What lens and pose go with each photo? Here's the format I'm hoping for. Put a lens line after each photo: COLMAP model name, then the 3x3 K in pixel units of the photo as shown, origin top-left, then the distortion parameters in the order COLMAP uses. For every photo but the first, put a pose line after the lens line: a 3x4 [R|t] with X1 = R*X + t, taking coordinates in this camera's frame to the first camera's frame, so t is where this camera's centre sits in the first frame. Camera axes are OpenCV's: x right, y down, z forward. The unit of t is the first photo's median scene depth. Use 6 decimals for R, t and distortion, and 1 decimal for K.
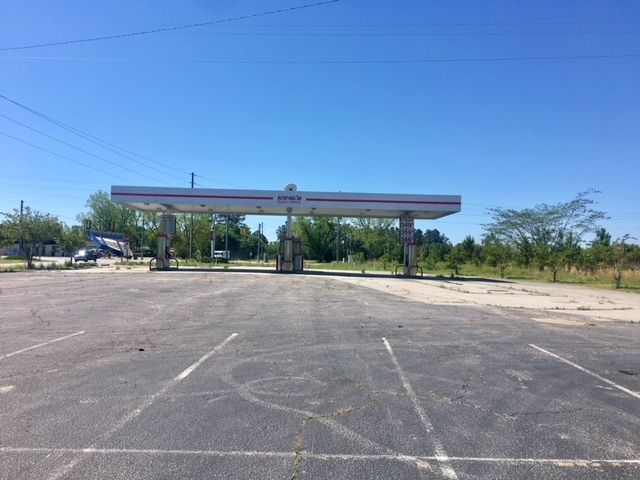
lens RADIAL K [[529.8, 0, 320.0], [0, 529.8, 240.0], [0, 0, 1]] dist [0.076675, -0.074938]
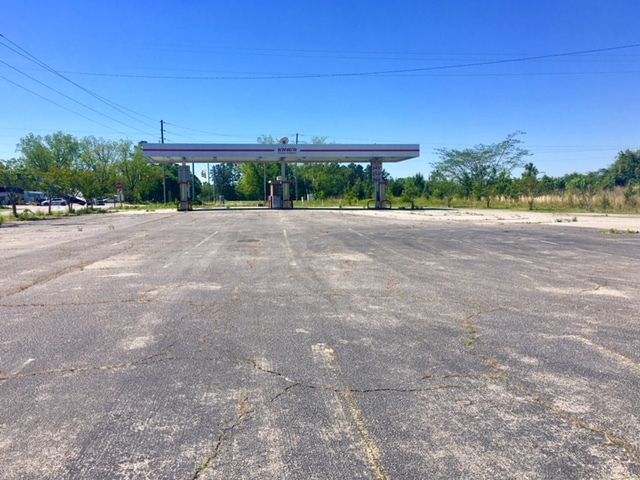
lens RADIAL K [[568.0, 0, 320.0], [0, 568.0, 240.0], [0, 0, 1]] dist [0.088452, -0.106251]
pose [[0.992232, -0.044670, 0.116102, -0.094802], [0.031789, 0.993365, 0.110519, -0.008584], [-0.120269, -0.105970, 0.987069, -0.236187]]
